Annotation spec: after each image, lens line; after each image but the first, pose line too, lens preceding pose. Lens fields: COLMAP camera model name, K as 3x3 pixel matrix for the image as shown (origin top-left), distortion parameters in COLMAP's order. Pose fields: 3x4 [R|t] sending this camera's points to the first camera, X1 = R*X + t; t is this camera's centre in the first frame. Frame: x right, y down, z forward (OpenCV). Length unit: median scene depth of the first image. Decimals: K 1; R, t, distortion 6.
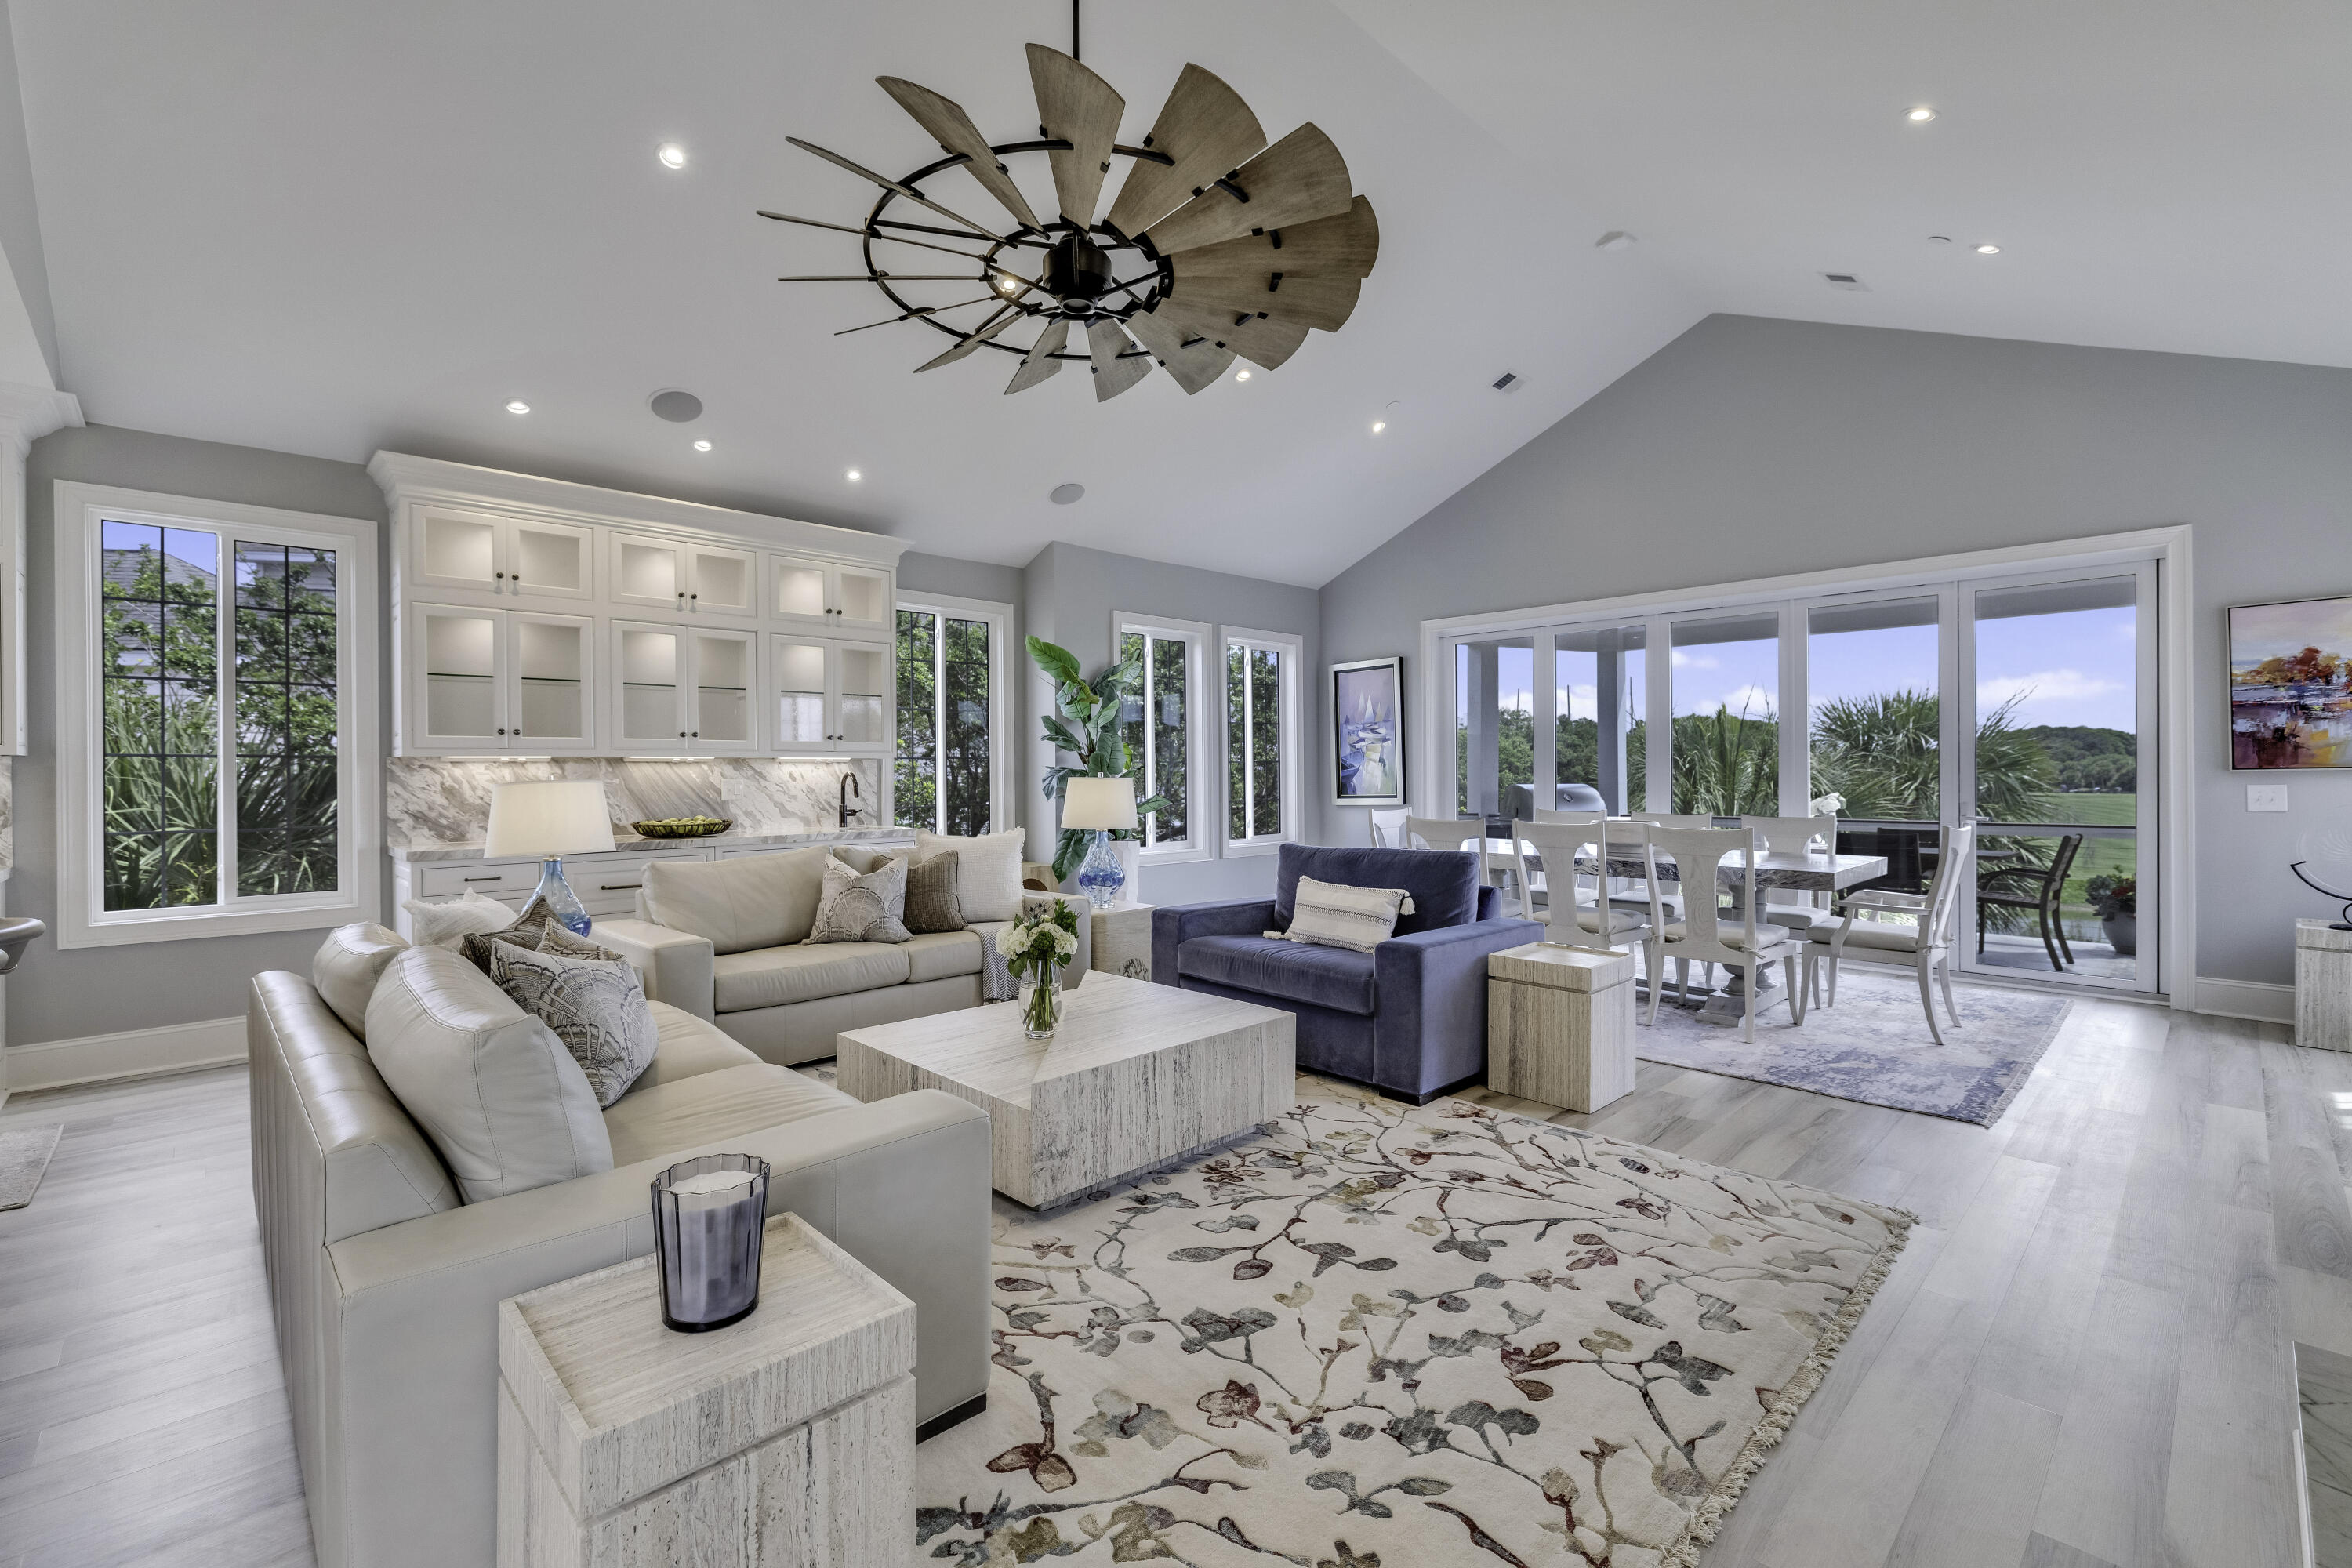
lens RADIAL K [[1017.5, 0, 1179.7], [0, 1017.5, 776.3], [0, 0, 1]] dist [-0.002100, 0.000108]
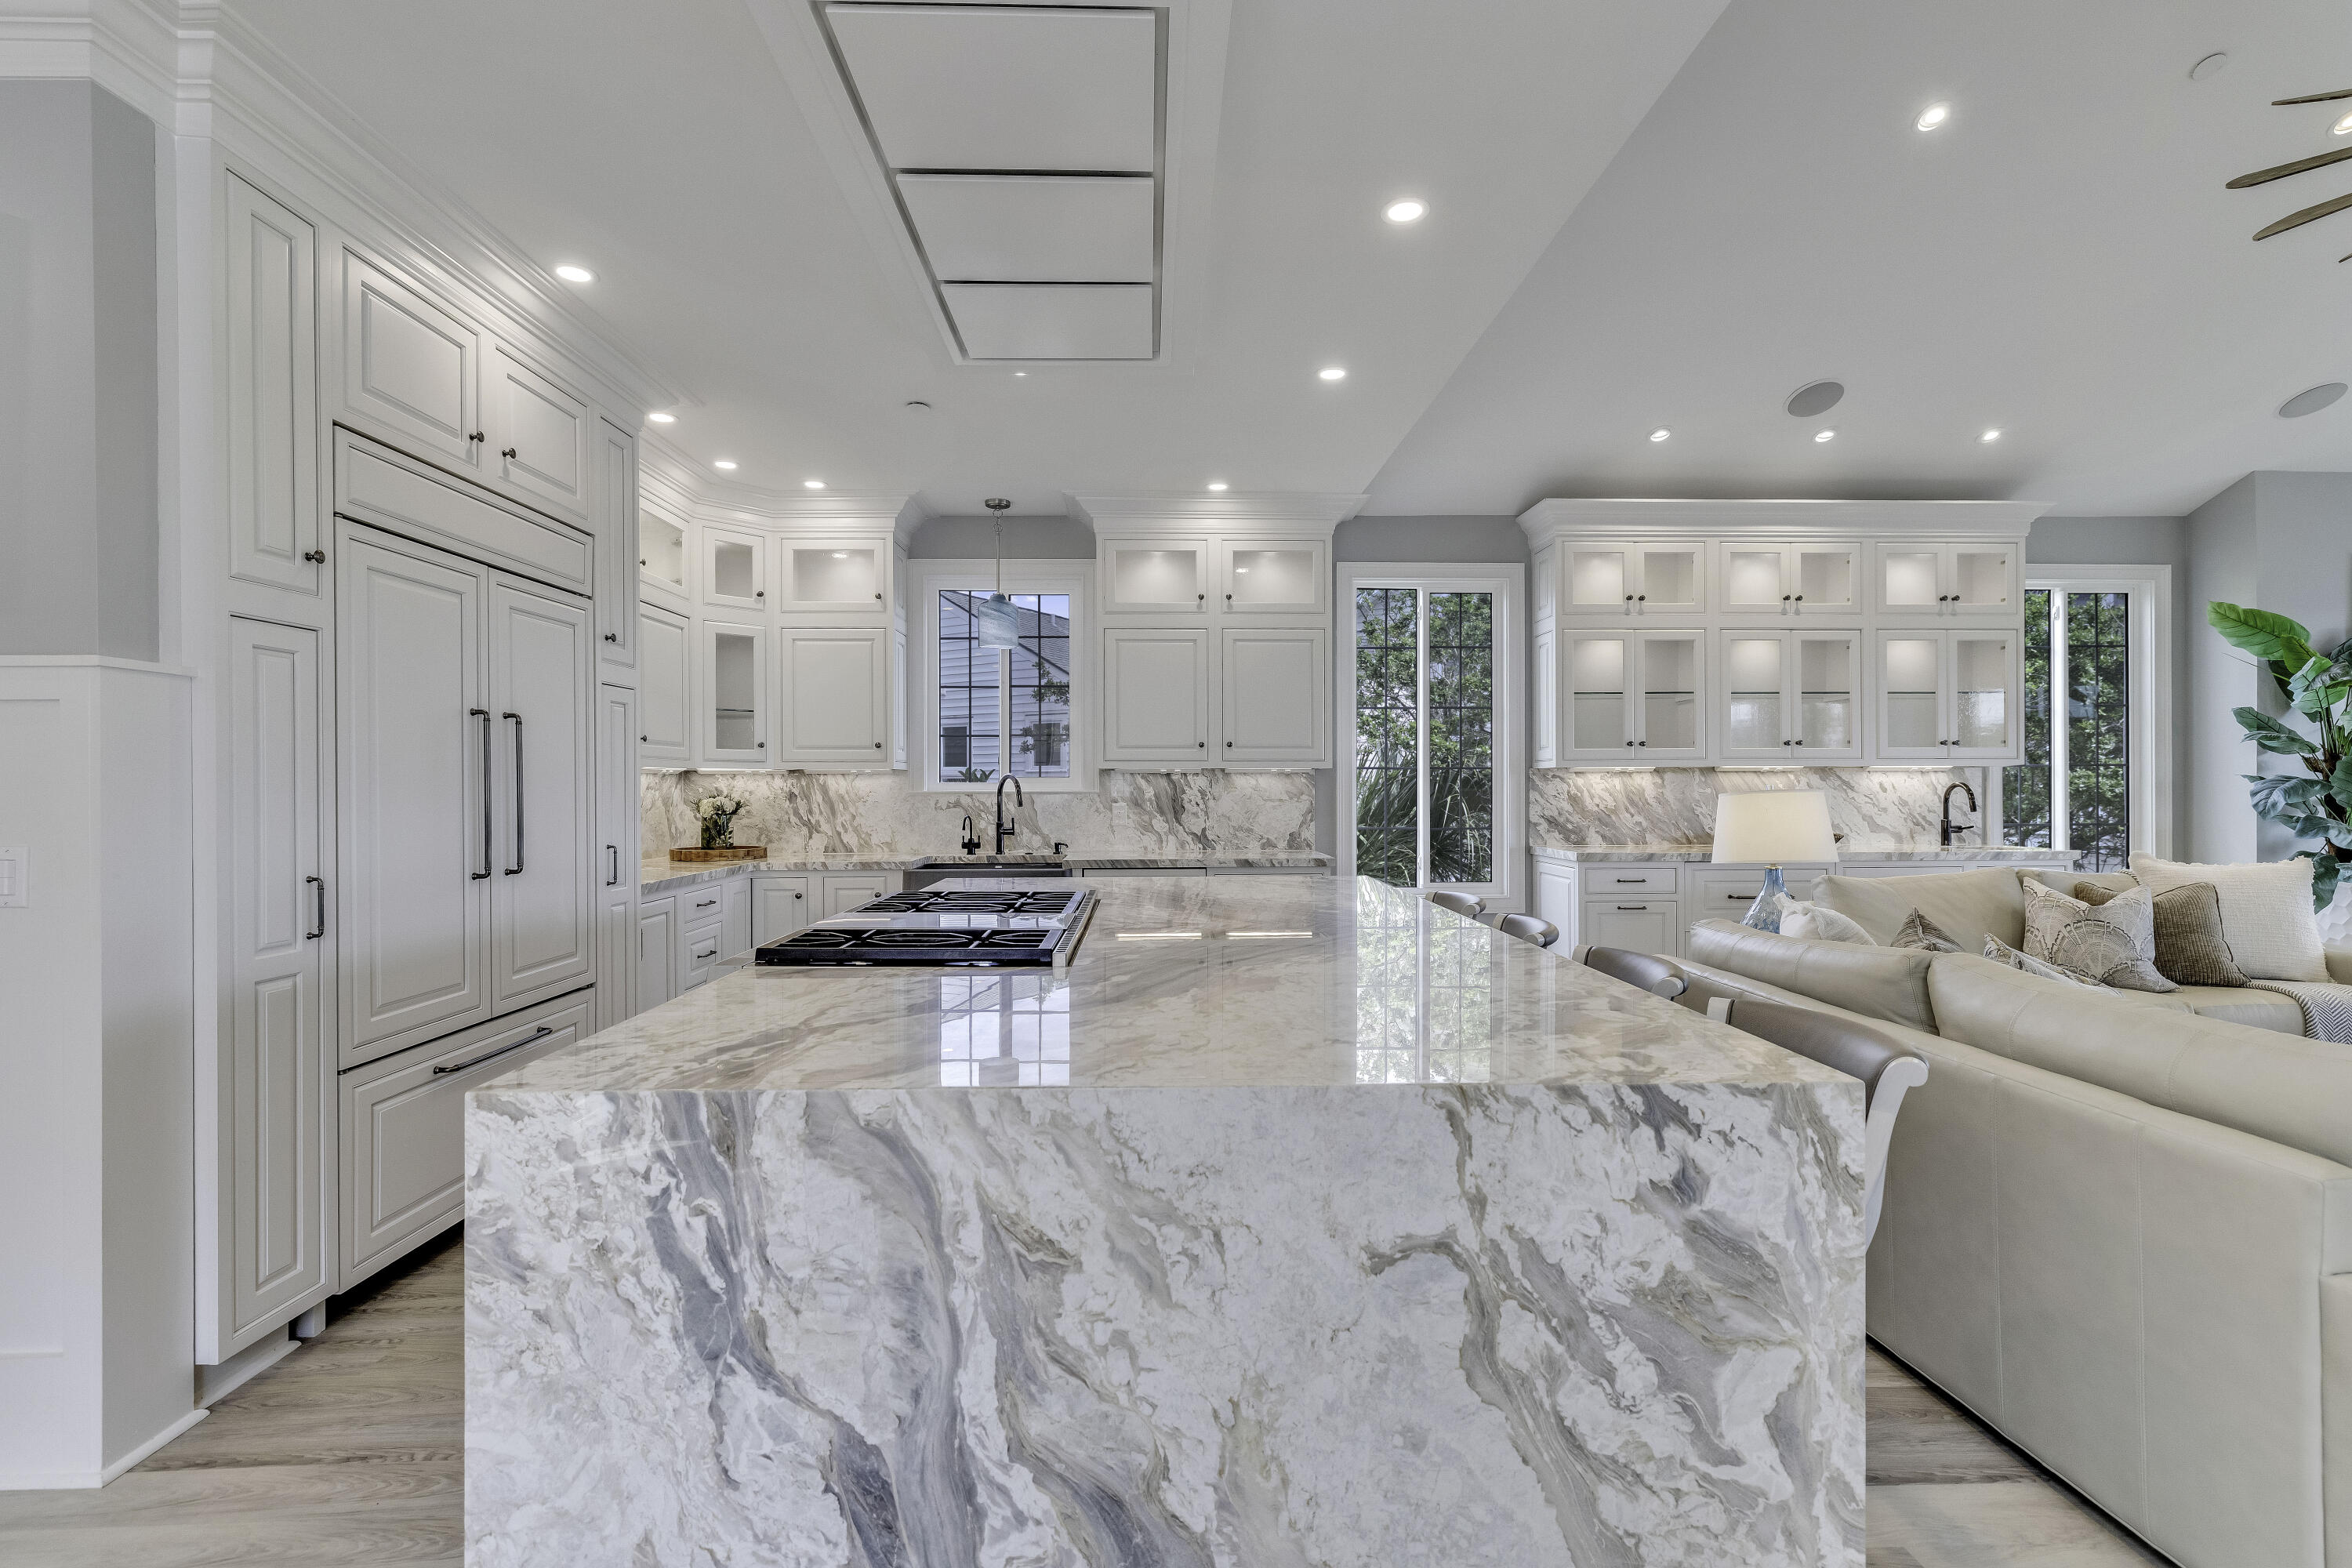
lens RADIAL K [[1043.1, 0, 1176.0], [0, 1043.1, 784.0], [0, 0, 1]] dist [0.001359, 0.000850]
pose [[0.742885, 0.002663, -0.669413, -0.286069], [-0.004777, 0.999988, -0.001322, 0.002190], [0.669402, 0.004180, 0.742889, -0.132498]]
